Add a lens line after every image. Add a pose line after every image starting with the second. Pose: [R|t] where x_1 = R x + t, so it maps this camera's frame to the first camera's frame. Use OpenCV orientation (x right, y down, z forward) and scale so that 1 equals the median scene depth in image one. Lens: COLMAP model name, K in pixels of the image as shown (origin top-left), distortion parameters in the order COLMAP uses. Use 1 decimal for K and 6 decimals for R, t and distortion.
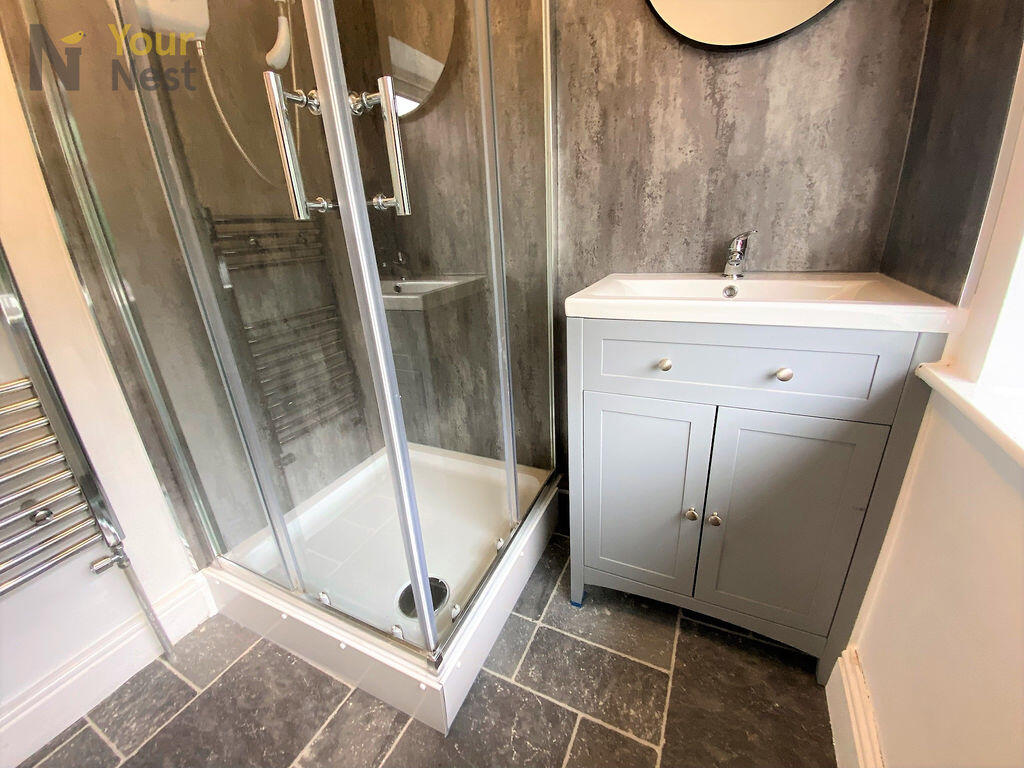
lens RADIAL K [[420.1, 0, 511.4], [0, 420.1, 378.7], [0, 0, 1]] dist [-0.002489, -0.000290]
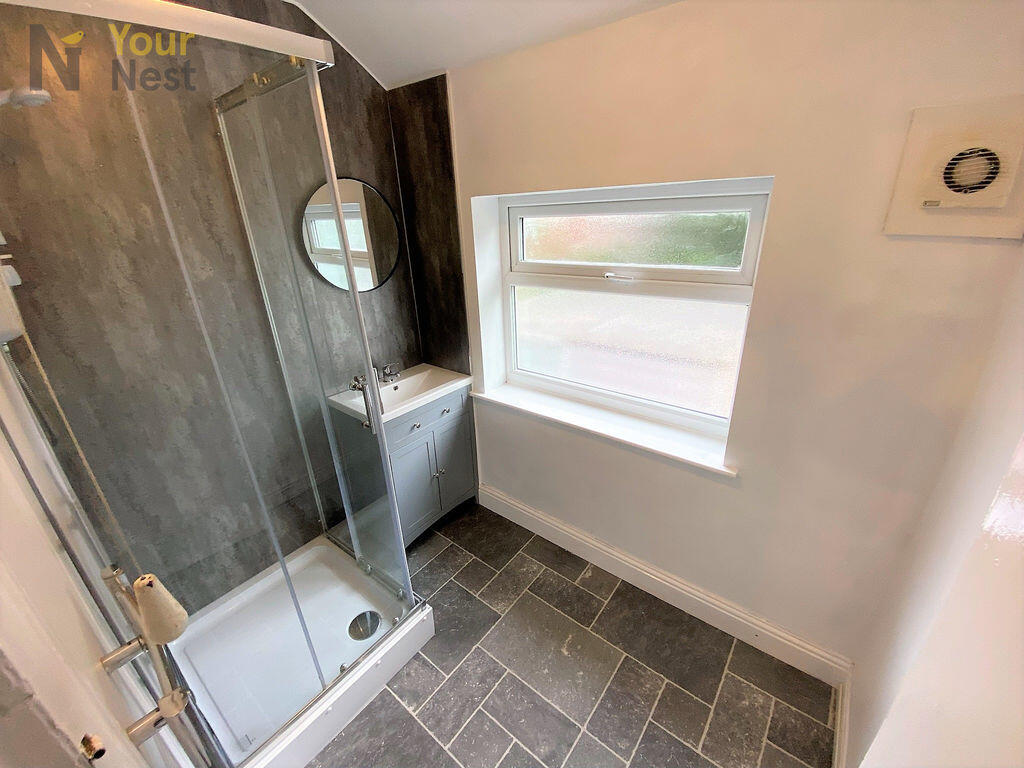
lens RADIAL K [[420.1, 0, 514.4], [0, 420.1, 385.9], [0, 0, 1]] dist [-0.002489, -0.000290]
pose [[0.205886, -0.333509, 0.919991, -1.404229], [0.369374, 0.897072, 0.242538, -0.517761], [-0.906187, 0.289885, 0.307884, -0.285914]]
